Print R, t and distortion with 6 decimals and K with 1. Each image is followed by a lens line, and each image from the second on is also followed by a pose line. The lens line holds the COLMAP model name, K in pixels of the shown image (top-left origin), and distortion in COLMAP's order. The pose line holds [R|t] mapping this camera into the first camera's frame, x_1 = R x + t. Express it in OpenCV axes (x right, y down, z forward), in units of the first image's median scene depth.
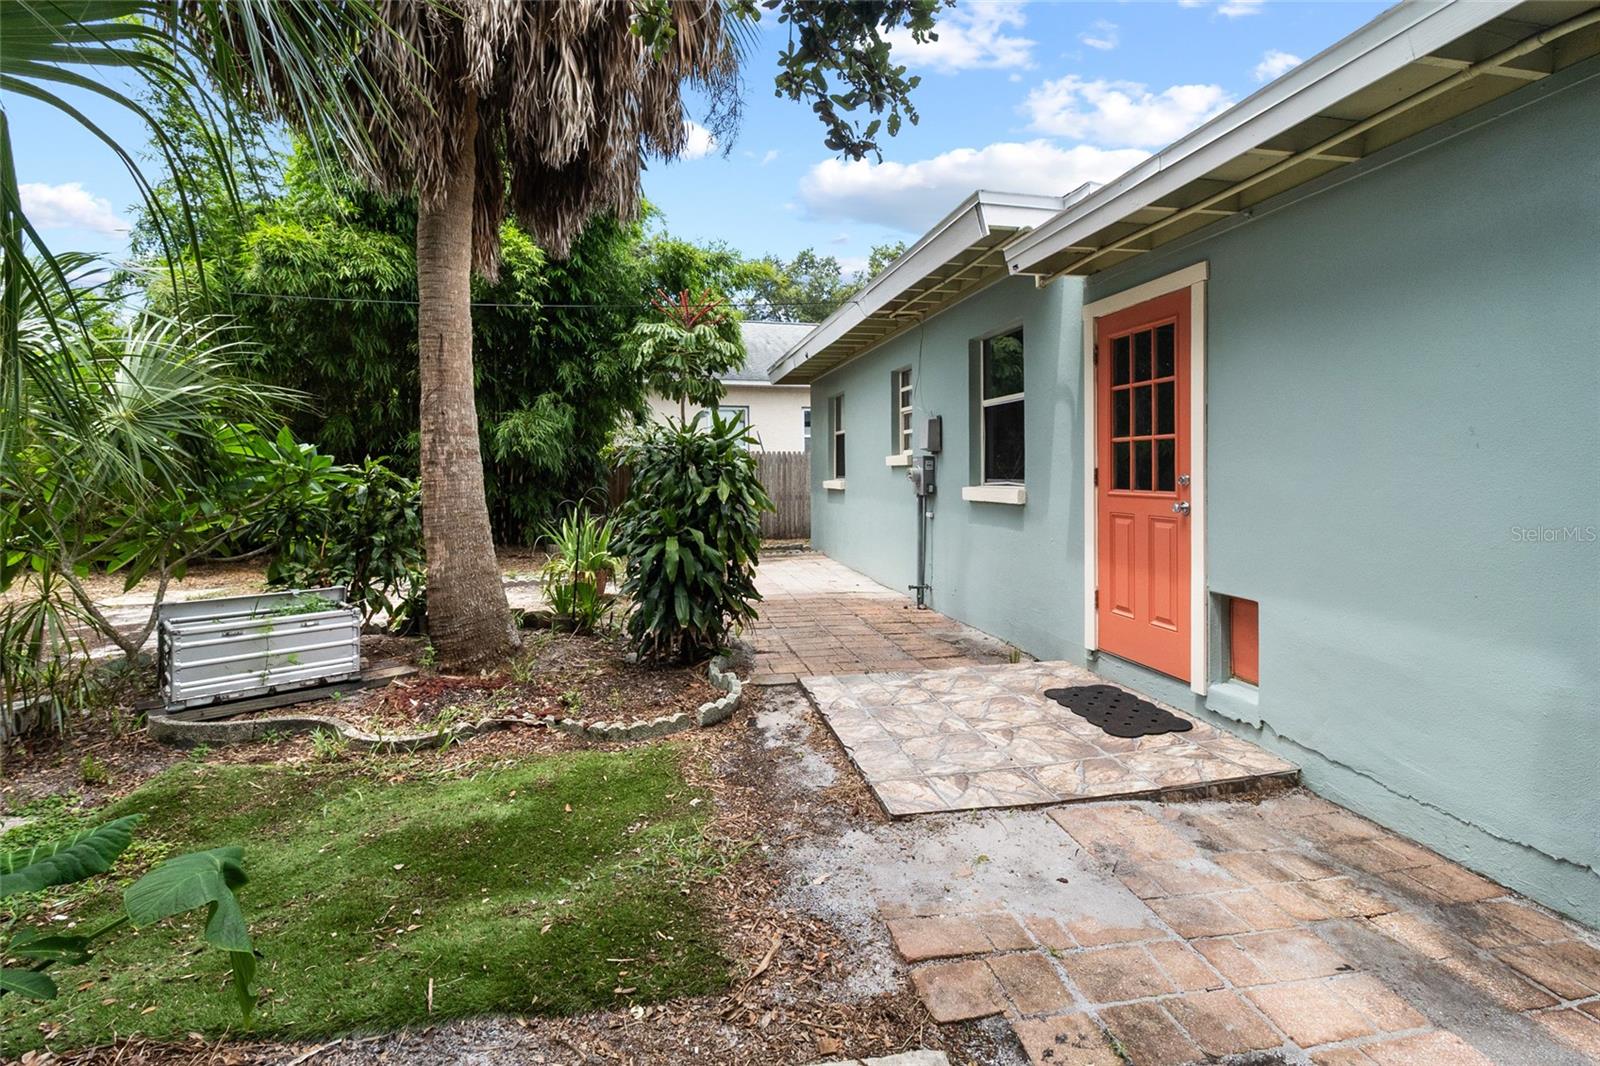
lens RADIAL K [[737.8, 0, 770.4], [0, 737.8, 469.1], [0, 0, 1]] dist [-0.000567, -0.000758]
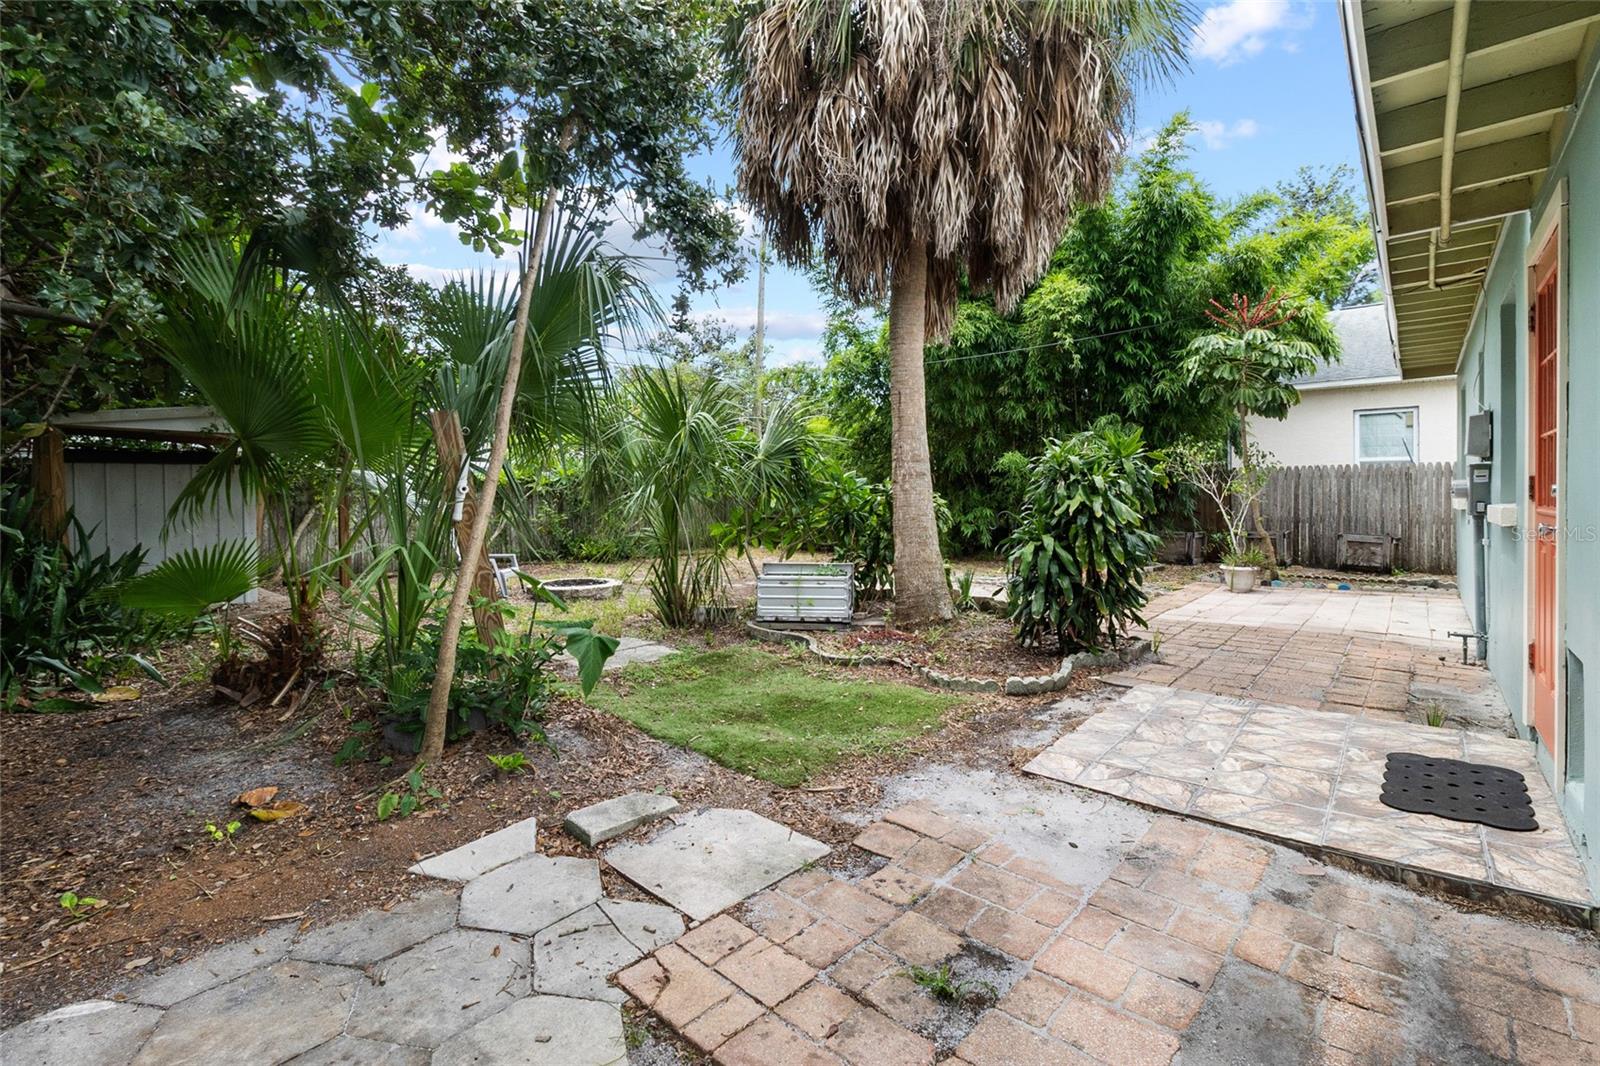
lens RADIAL K [[737.8, 0, 827.6], [0, 737.8, 500.6], [0, 0, 1]] dist [-0.000567, -0.000758]
pose [[0.622404, 0.006313, -0.782671, 0.678657], [0.006095, 0.999898, 0.012912, 0.010064], [0.782672, -0.012807, 0.622302, 0.008542]]
